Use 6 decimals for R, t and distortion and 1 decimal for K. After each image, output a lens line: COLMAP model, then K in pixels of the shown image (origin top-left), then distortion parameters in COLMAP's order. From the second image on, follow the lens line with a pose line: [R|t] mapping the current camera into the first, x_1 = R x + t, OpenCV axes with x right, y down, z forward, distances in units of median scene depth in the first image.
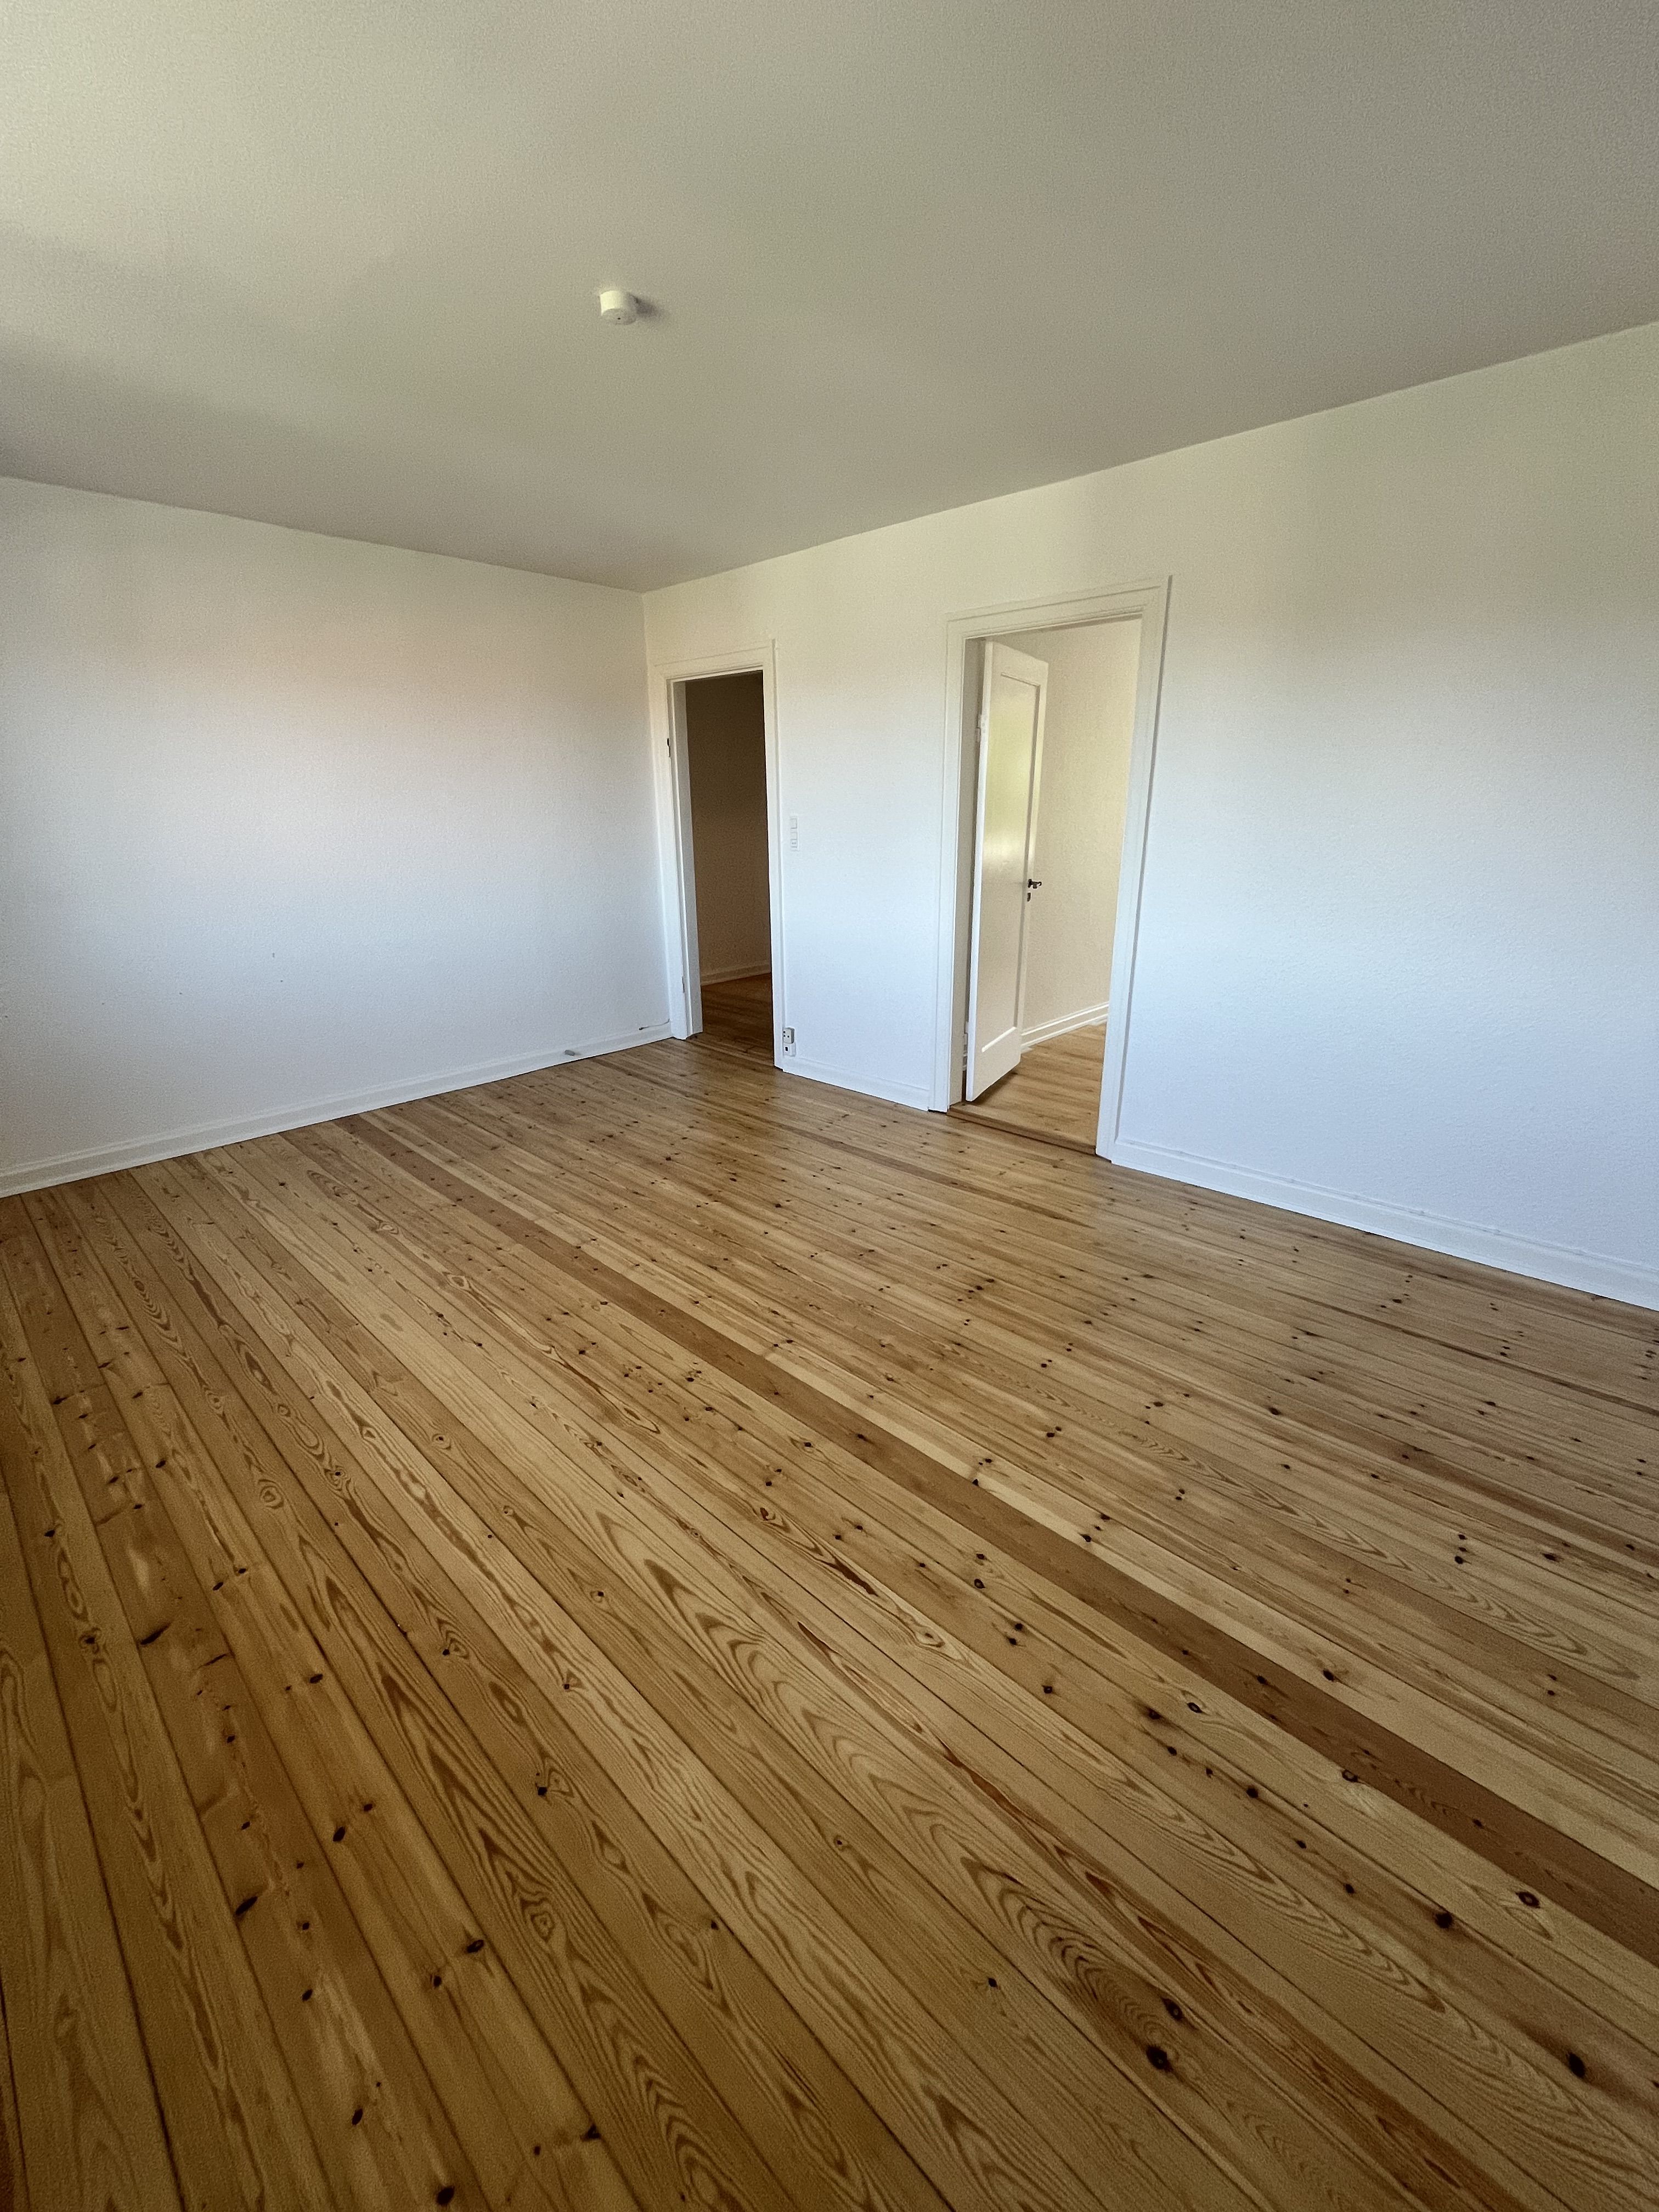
lens RADIAL K [[899.0, 0, 830.4], [0, 899.0, 1107.0], [0, 0, 1]] dist [-0.003241, -0.000697]
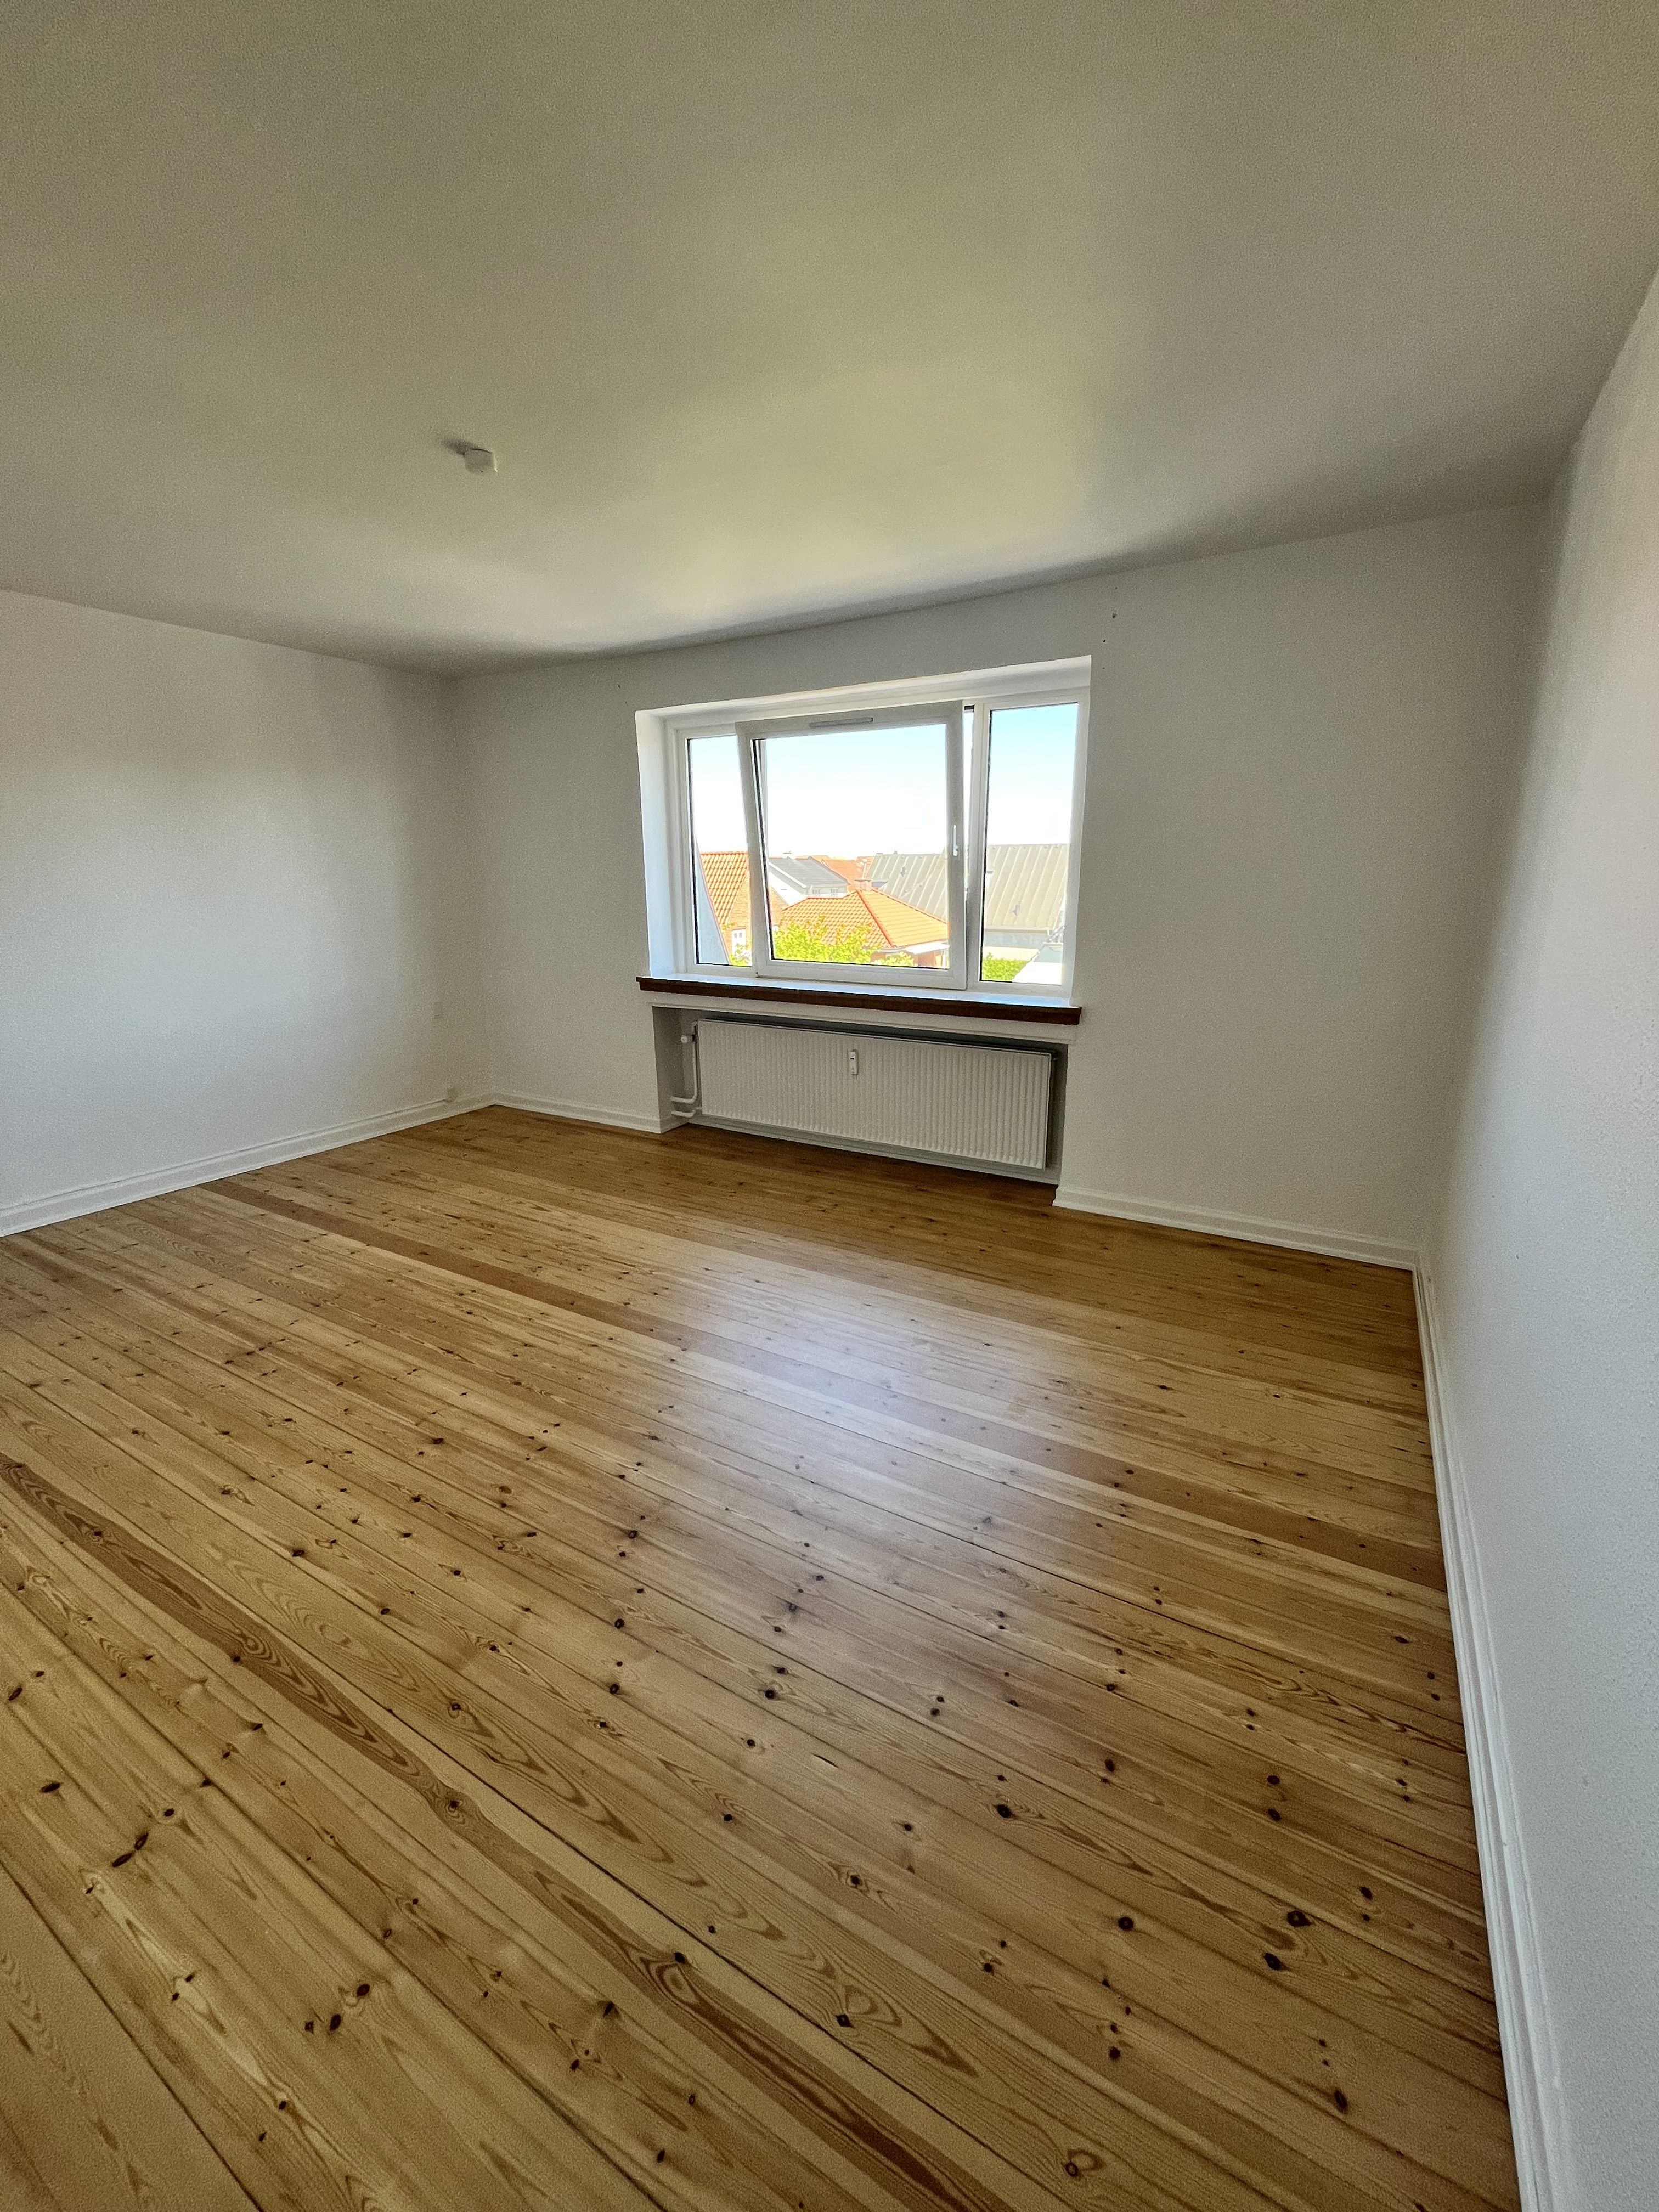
lens RADIAL K [[899.0, 0, 829.6], [0, 899.0, 1103.6], [0, 0, 1]] dist [-0.003241, -0.000697]
pose [[-0.974460, 0.065092, -0.214918, -0.306247], [-0.062800, 0.839887, 0.539117, -0.701990], [0.215599, 0.538845, -0.814348, 2.066285]]
